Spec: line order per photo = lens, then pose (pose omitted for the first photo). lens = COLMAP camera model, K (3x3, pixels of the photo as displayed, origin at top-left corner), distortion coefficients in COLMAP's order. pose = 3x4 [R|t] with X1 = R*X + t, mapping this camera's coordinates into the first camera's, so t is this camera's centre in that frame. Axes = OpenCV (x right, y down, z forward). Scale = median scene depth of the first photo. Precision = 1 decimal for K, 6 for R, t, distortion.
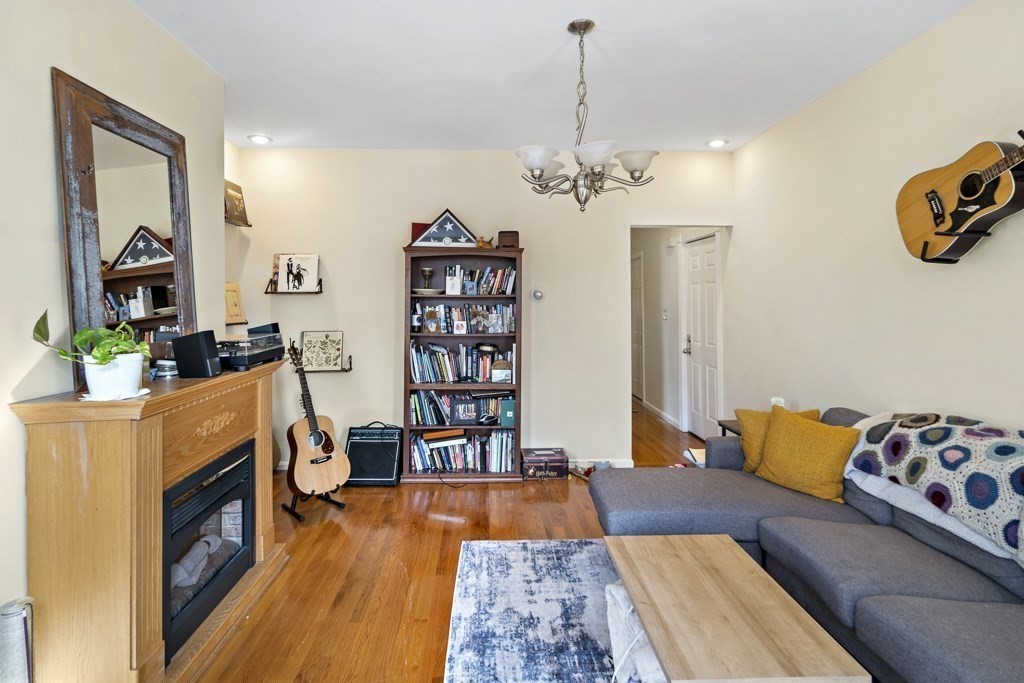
lens RADIAL K [[510.0, 0, 510.2], [0, 510.0, 295.0], [0, 0, 1]] dist [0.000420, -0.000457]
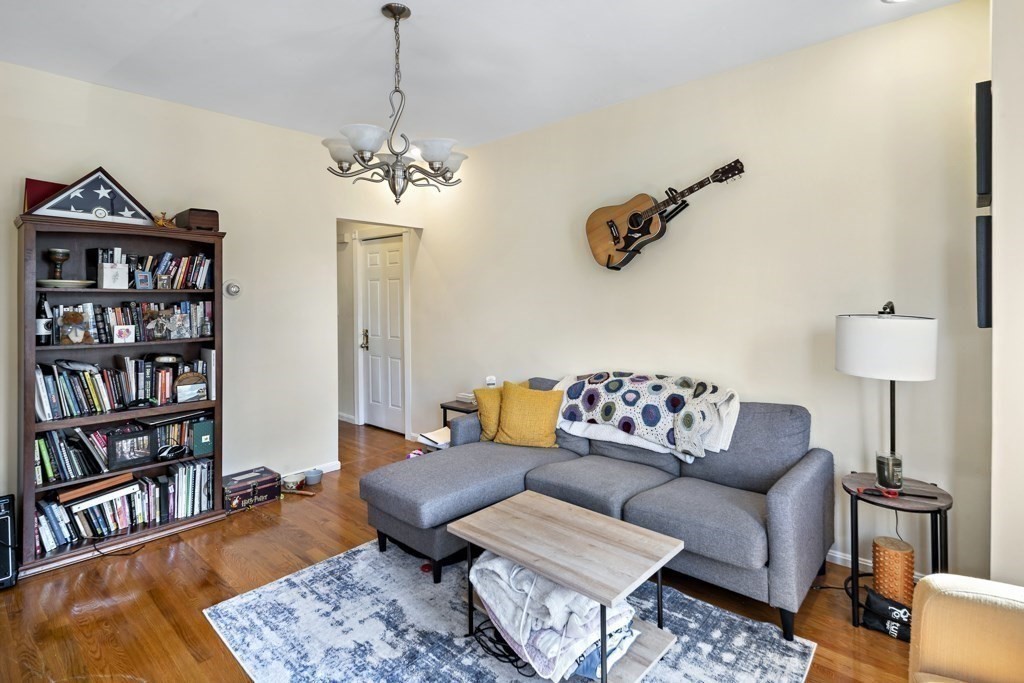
lens RADIAL K [[502.9, 0, 522.9], [0, 502.9, 295.3], [0, 0, 1]] dist [0.001433, -0.000513]
pose [[0.695177, -0.001296, 0.718838, -0.229903], [-0.003711, 0.999979, 0.005392, 0.002873], [-0.718829, -0.006416, 0.695157, 0.100438]]
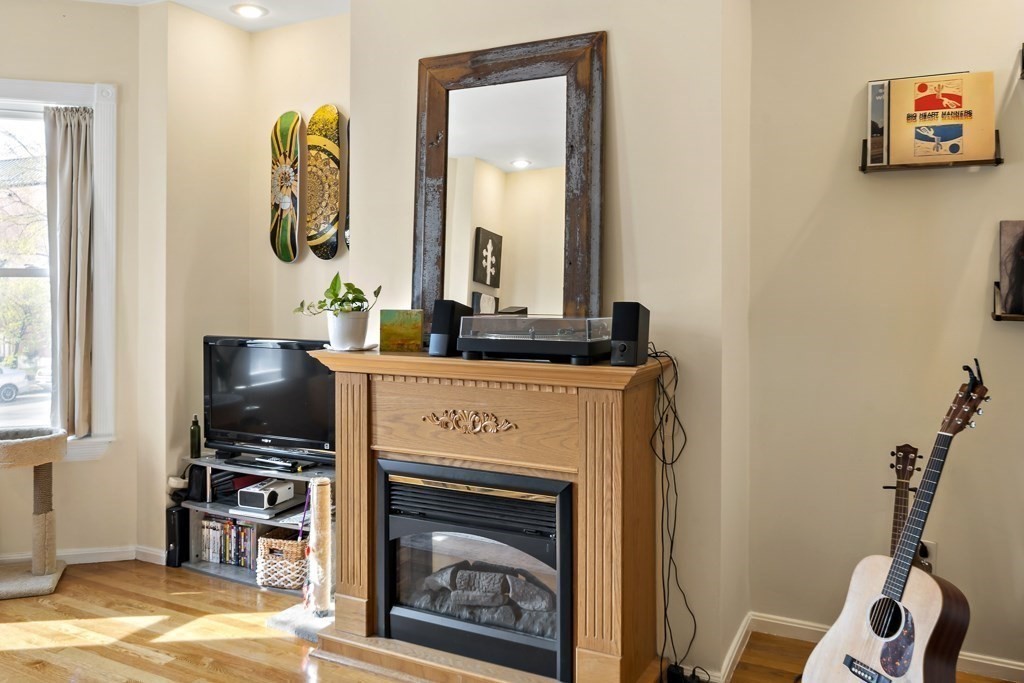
lens RADIAL K [[839.0, 0, 506.0], [0, 839.0, 277.9], [0, 0, 1]] dist [0.005613, 0.000960]
pose [[-0.518136, 0.003782, -0.855290, 0.269405], [0.010515, 0.999943, -0.001948, 0.020164], [0.855234, -0.010002, -0.518146, 0.948314]]
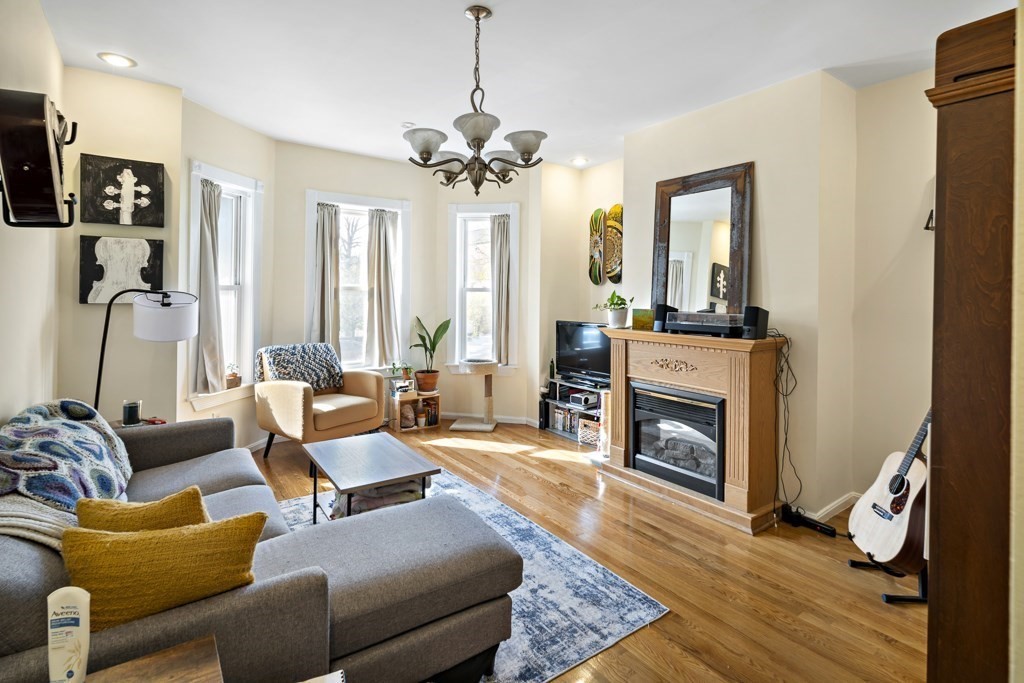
lens RADIAL K [[524.4, 0, 506.0], [0, 524.4, 289.4], [0, 0, 1]] dist [0.001545, -0.000144]
pose [[-0.852155, -0.005529, -0.523261, 0.386204], [0.001047, 0.999924, -0.012269, 0.022229], [0.523289, -0.011003, -0.852084, 1.161783]]
